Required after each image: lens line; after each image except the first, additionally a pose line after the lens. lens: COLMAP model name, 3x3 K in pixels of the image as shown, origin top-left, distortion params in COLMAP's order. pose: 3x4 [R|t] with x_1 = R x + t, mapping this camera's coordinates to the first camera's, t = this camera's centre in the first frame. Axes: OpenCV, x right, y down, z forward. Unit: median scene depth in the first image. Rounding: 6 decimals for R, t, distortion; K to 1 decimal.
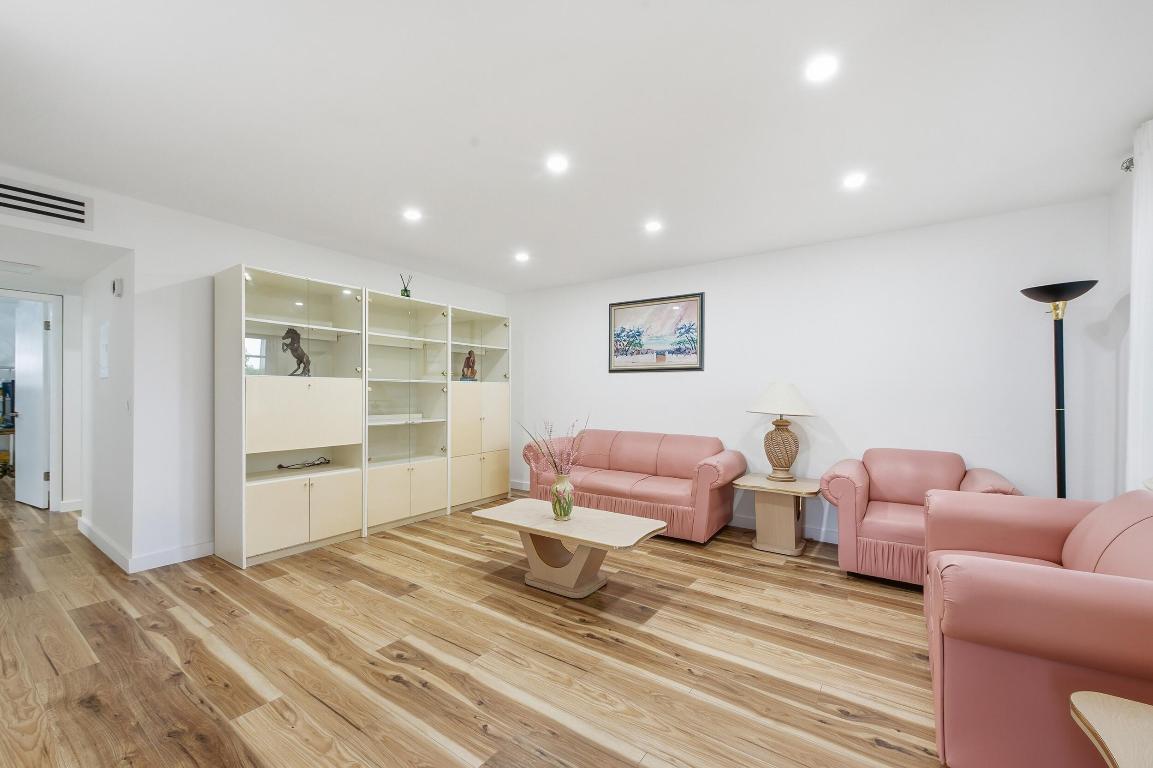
lens RADIAL K [[467.0, 0, 575.0], [0, 467.0, 392.3], [0, 0, 1]] dist [0.000257, -0.000104]
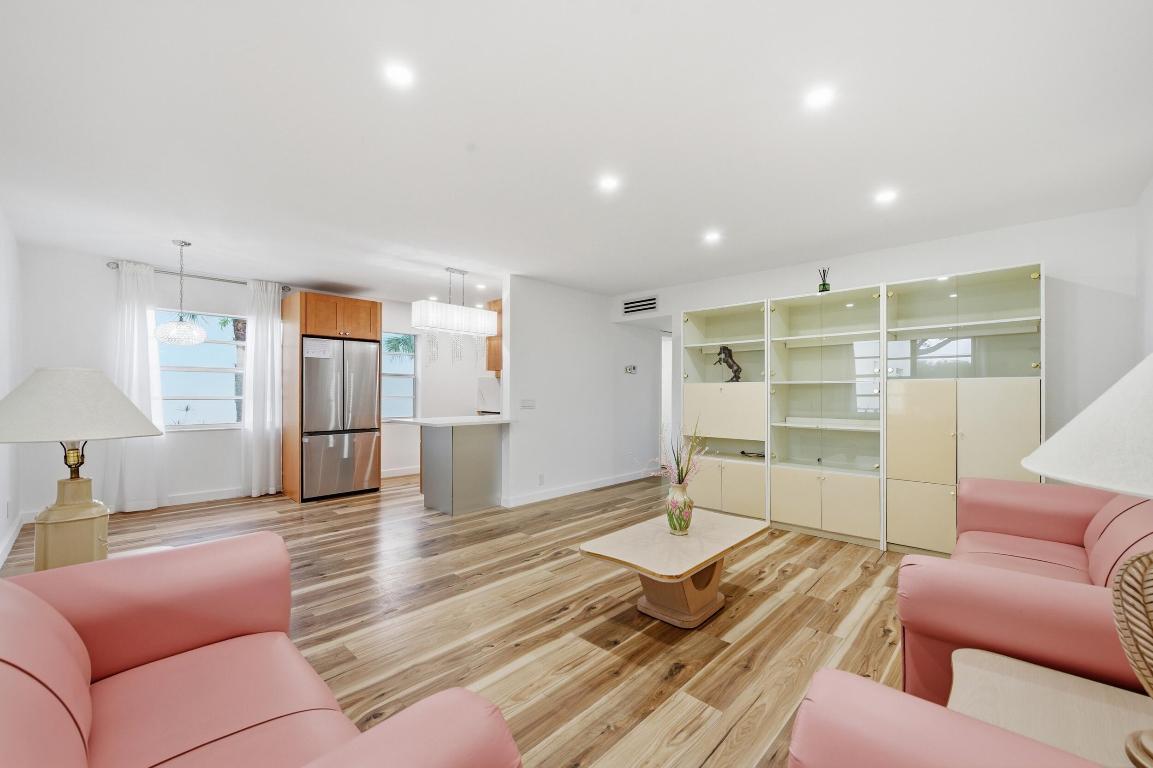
lens RADIAL K [[463.7, 0, 574.6], [0, 463.7, 392.3], [0, 0, 1]] dist [0.000153, -0.000174]
pose [[-0.150443, -0.009456, -0.988574, 0.779877], [-0.003068, 0.999954, -0.009098, 0.006685], [0.988614, 0.001664, -0.150465, 0.816465]]
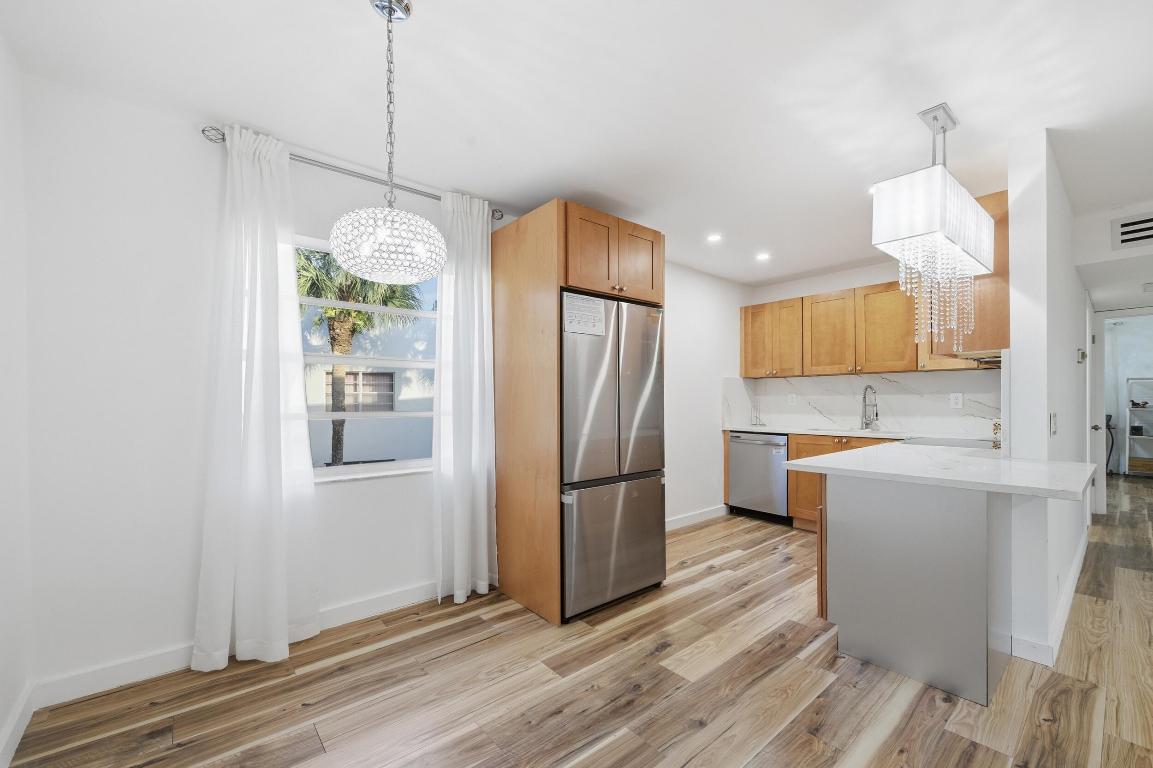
lens RADIAL K [[466.9, 0, 575.0], [0, 466.9, 399.5], [0, 0, 1]] dist [-0.000453, -0.000579]
pose [[-0.251056, -0.009821, -0.967923, 0.156271], [0.003470, 0.999933, -0.011046, -0.000433], [0.967966, -0.006132, -0.251005, -0.059817]]
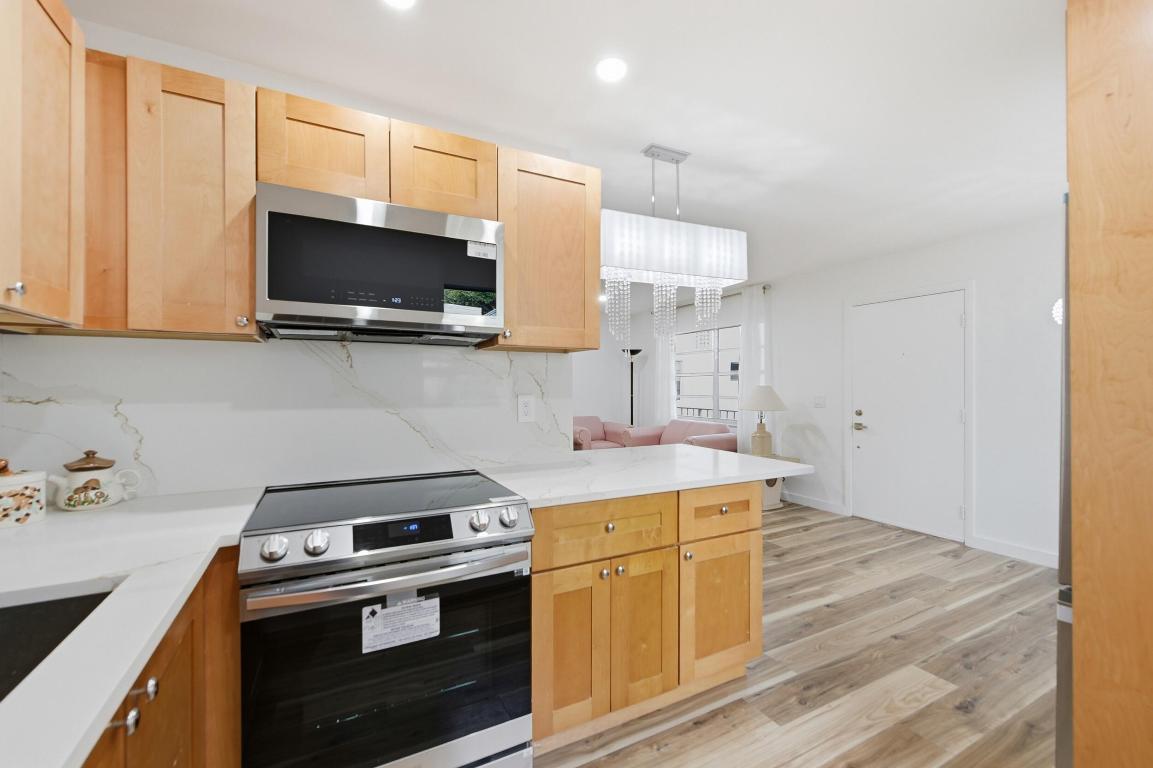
lens RADIAL K [[477.4, 0, 574.8], [0, 477.4, 387.7], [0, 0, 1]] dist [0.000483, -0.000286]
pose [[0.453372, -0.013083, 0.891225, -1.245875], [0.002907, 0.999909, 0.013200, -0.036969], [-0.891317, -0.003393, 0.453369, 0.049527]]
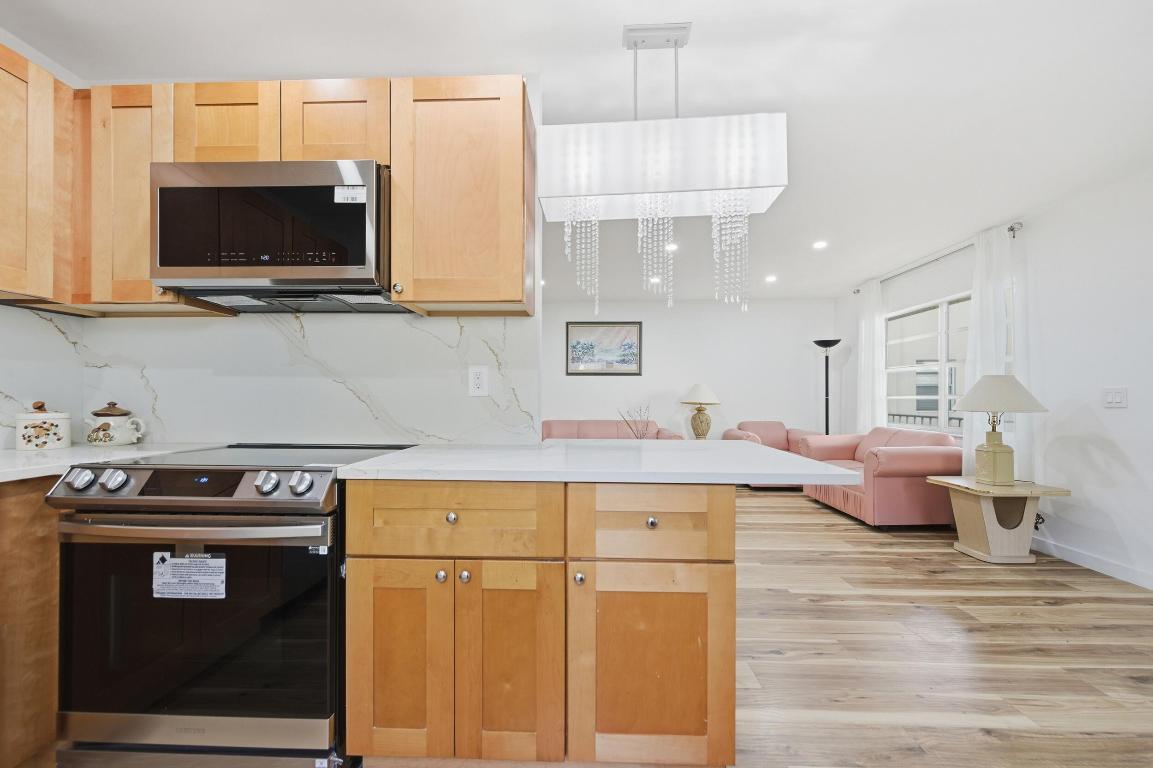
lens RADIAL K [[466.9, 0, 575.0], [0, 466.9, 399.5], [0, 0, 1]] dist [-0.000453, -0.000579]
pose [[0.835087, -0.008125, 0.550057, -0.909613], [0.003132, 0.999945, 0.010015, 0.016923], [-0.550108, -0.006640, 0.835067, -0.126713]]
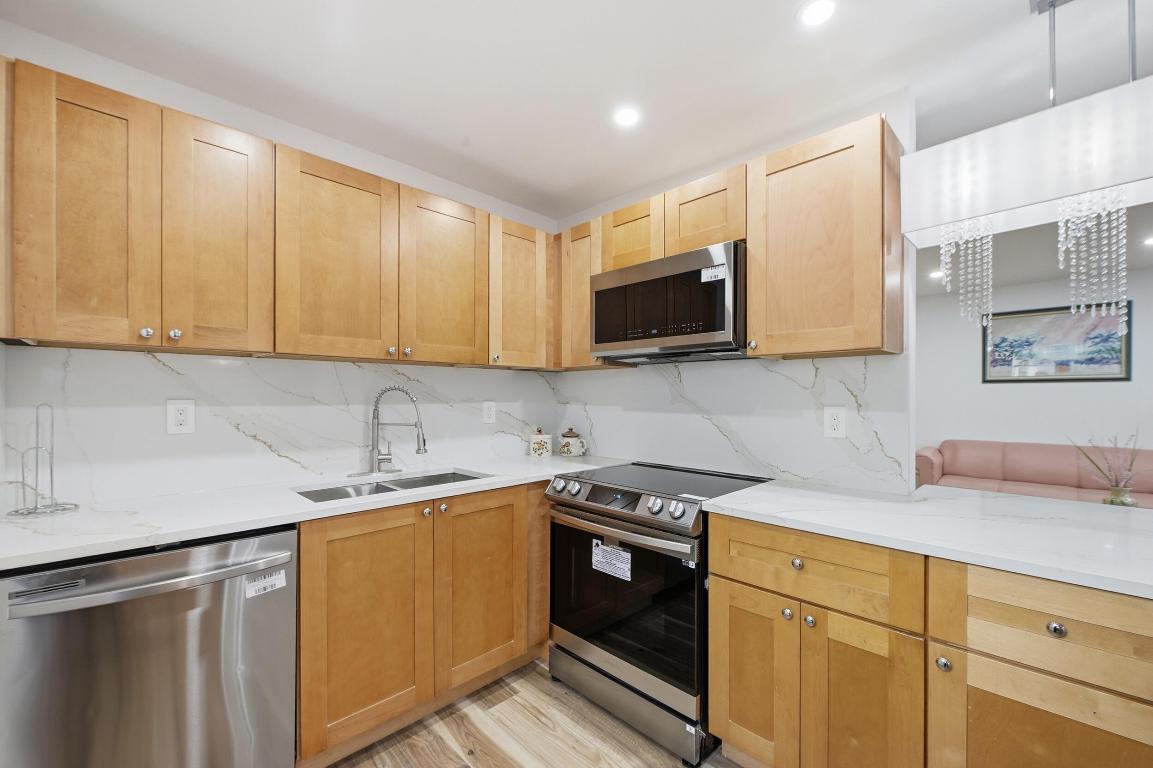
lens RADIAL K [[467.3, 0, 575.7], [0, 467.3, 397.7], [0, 0, 1]] dist [-0.001286, -0.000715]
pose [[0.984790, -0.008157, -0.173557, -0.906421], [0.009026, 0.999950, 0.004219, -0.034292], [0.173514, -0.005722, 0.984815, -0.198862]]
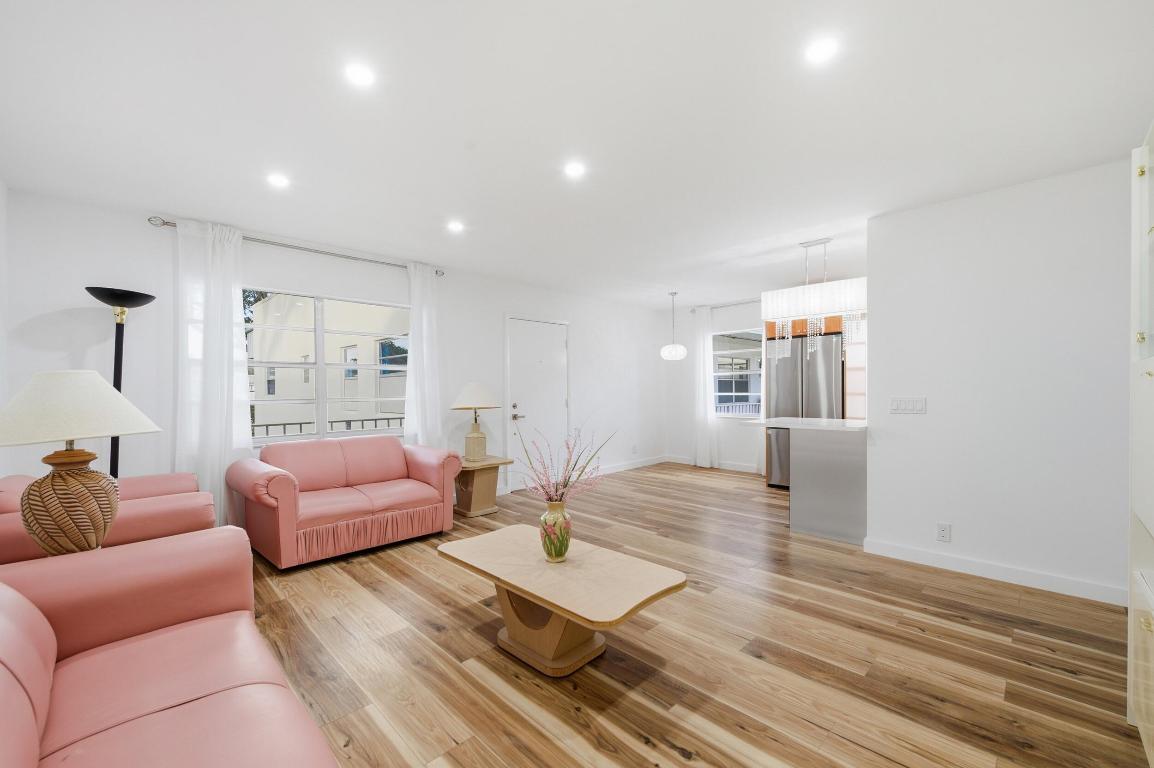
lens RADIAL K [[467.4, 0, 575.5], [0, 467.4, 392.3], [0, 0, 1]] dist [0.000257, -0.000104]
pose [[-0.984503, -0.002191, 0.175355, -0.165595], [-0.001066, 0.999978, 0.006511, -0.003324], [-0.175365, 0.006223, -0.984484, 1.516828]]
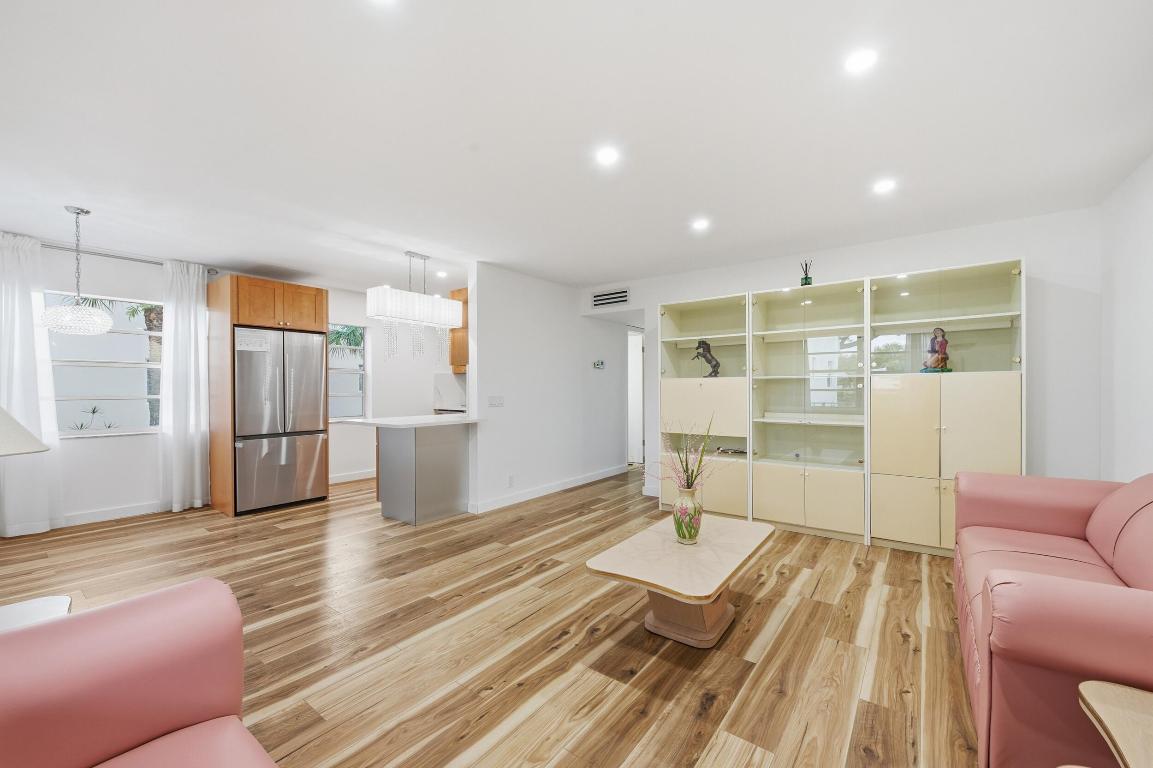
lens RADIAL K [[460.0, 0, 575.0], [0, 460.0, 392.0], [0, 0, 1]] dist [-0.001417, -0.000534]
pose [[-0.032794, -0.000470, -0.999462, 0.695180], [0.003778, 0.999993, -0.000595, 0.004525], [0.999455, -0.003795, -0.032792, 0.723954]]
